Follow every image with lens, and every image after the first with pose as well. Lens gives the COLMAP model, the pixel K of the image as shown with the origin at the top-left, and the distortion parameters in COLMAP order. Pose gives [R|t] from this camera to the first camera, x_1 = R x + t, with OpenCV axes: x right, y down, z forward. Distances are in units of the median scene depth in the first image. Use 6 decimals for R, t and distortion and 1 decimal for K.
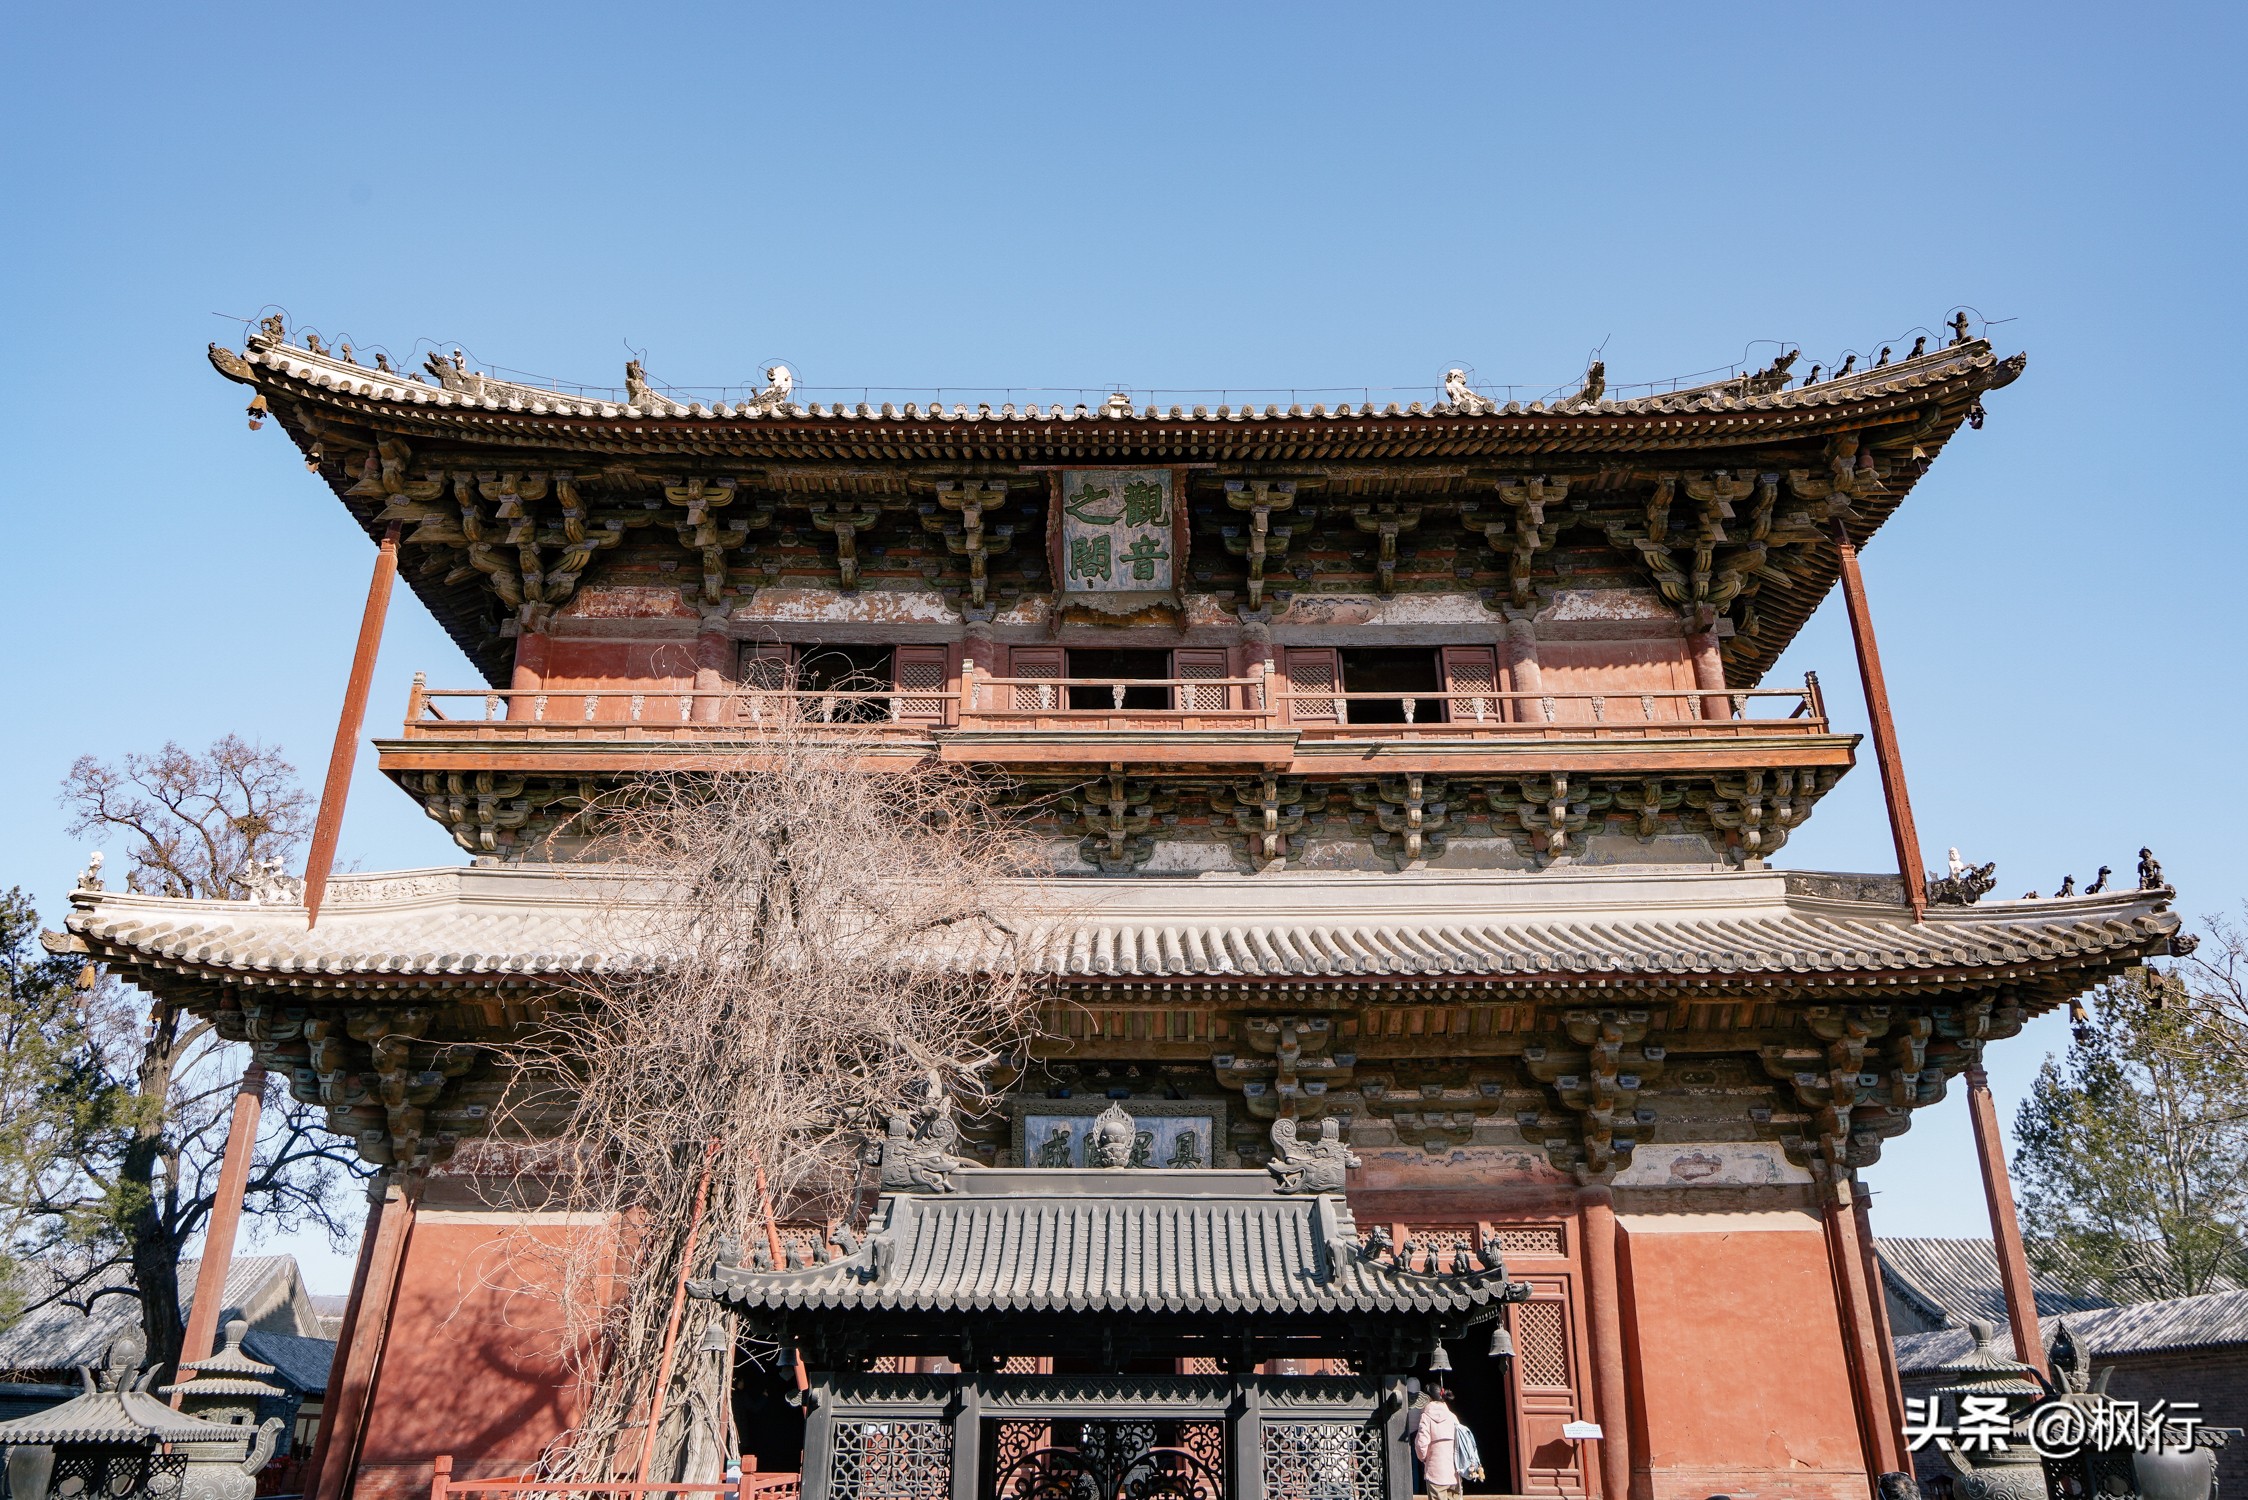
lens RADIAL K [[1764.0, 0, 1120.4], [0, 1764.0, 626.7], [0, 0, 1]] dist [-0.007157, 0.010744]
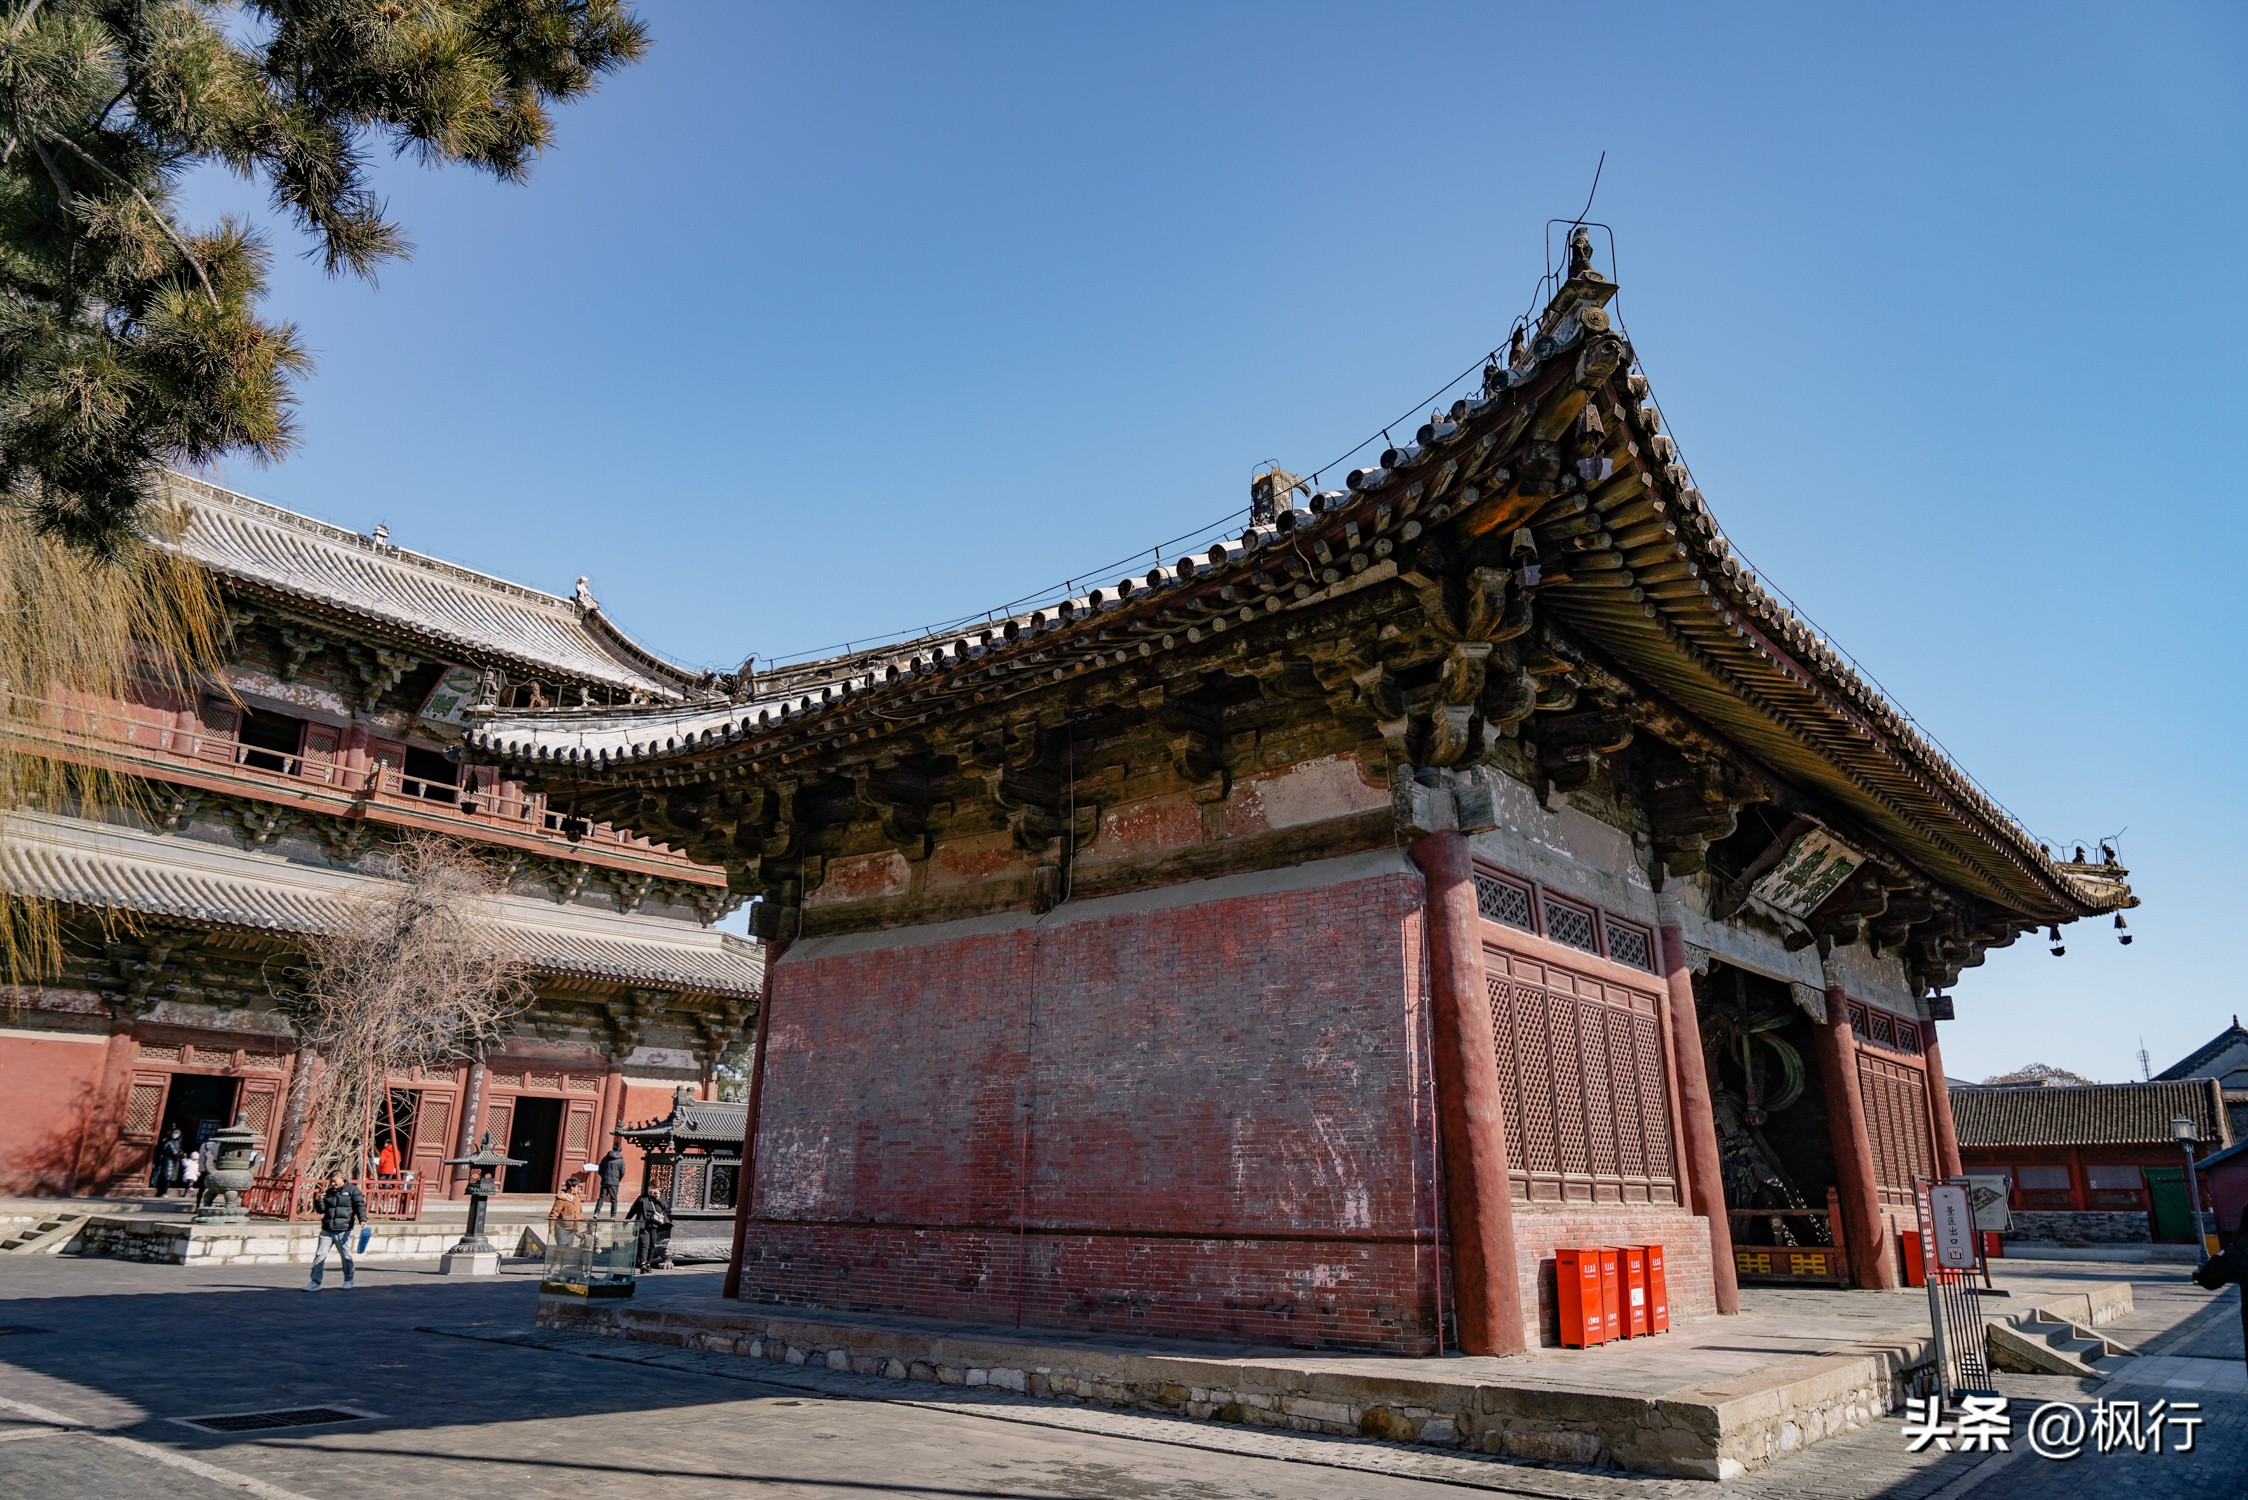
lens RADIAL K [[1469.9, 0, 1124.0], [0, 1469.9, 750.0], [0, 0, 1]] dist [-0.002707, 0.027313]
pose [[0.644572, 0.233394, 0.728048, -0.704605], [-0.341054, 0.940044, 0.000595, -0.252604], [-0.684258, -0.248687, 0.685526, -0.562973]]
